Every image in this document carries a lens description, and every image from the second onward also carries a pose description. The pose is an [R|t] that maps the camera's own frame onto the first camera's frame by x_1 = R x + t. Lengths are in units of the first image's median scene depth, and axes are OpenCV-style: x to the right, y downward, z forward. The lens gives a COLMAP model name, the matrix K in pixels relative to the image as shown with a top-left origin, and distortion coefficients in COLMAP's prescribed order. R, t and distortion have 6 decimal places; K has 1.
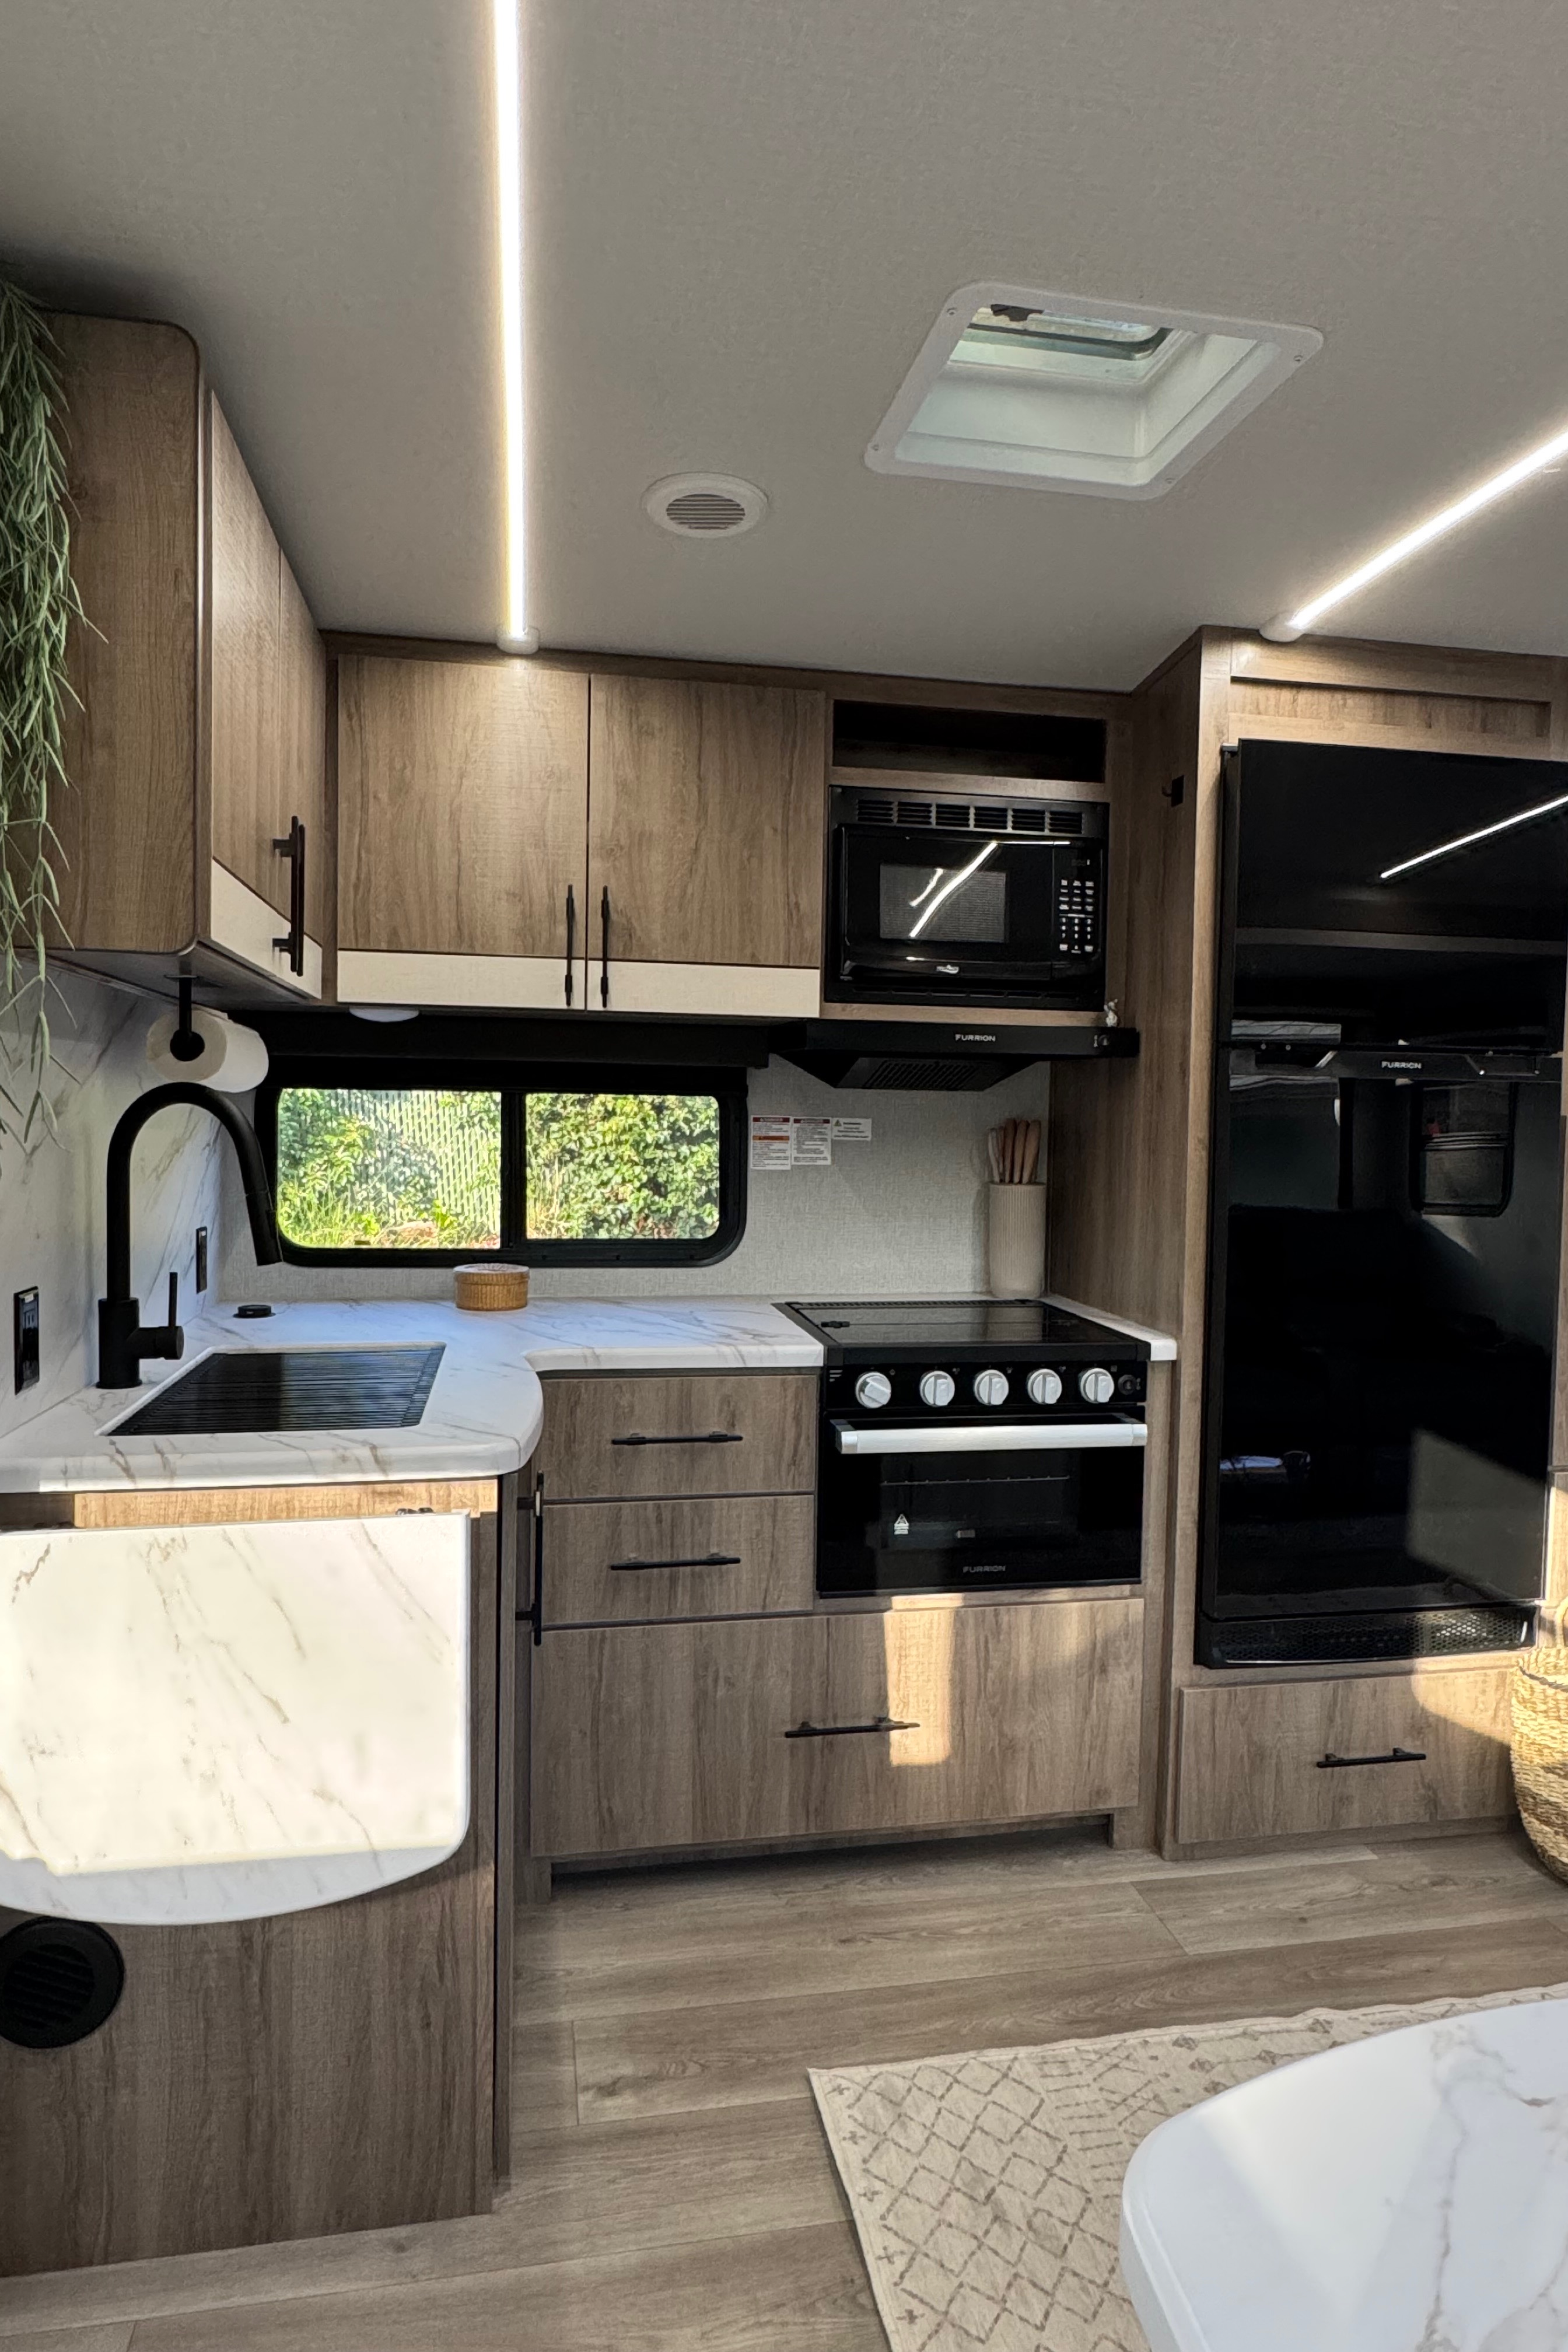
lens RADIAL K [[1379.4, 0, 782.6], [0, 1379.4, 1173.4], [0, 0, 1]] dist [-0.006003, 0.002451]
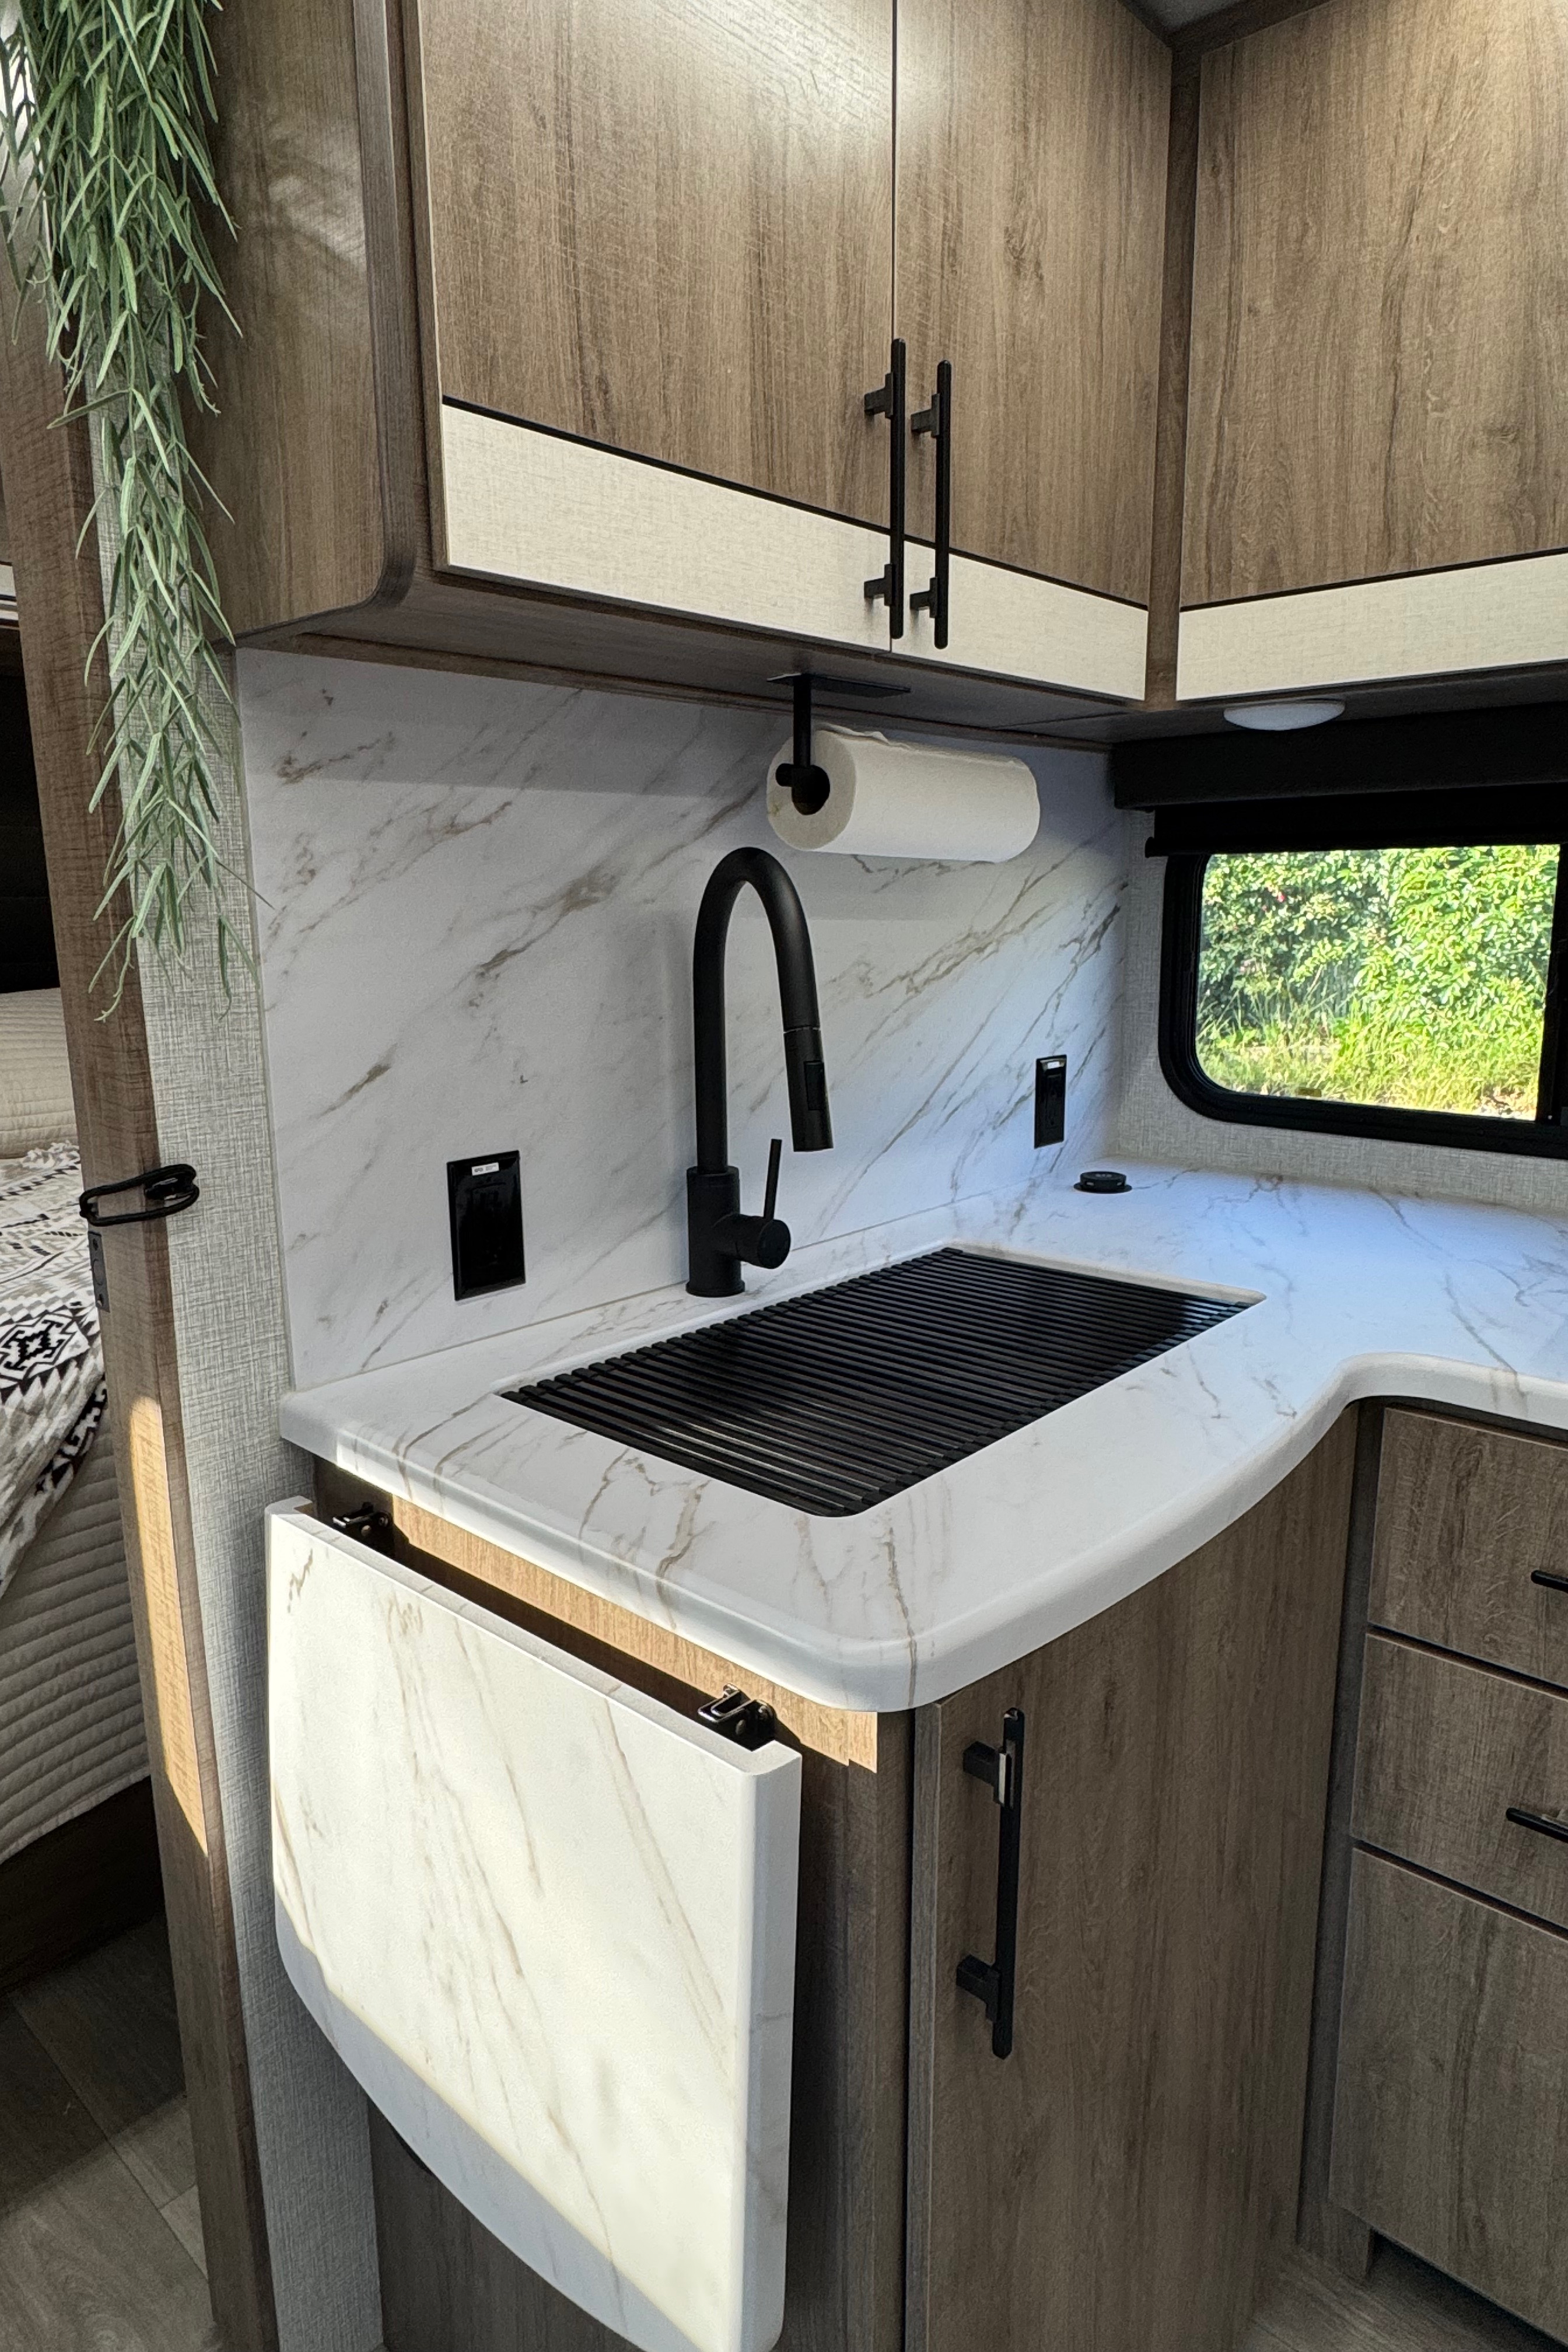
lens RADIAL K [[1379.4, 0, 785.0], [0, 1379.4, 1166.9], [0, 0, 1]] dist [-0.006003, 0.002451]
pose [[0.604494, 0.129671, -0.785985, 0.072170], [-0.010202, 0.987842, 0.155127, -0.015672], [0.796544, -0.085755, 0.598468, 0.487969]]
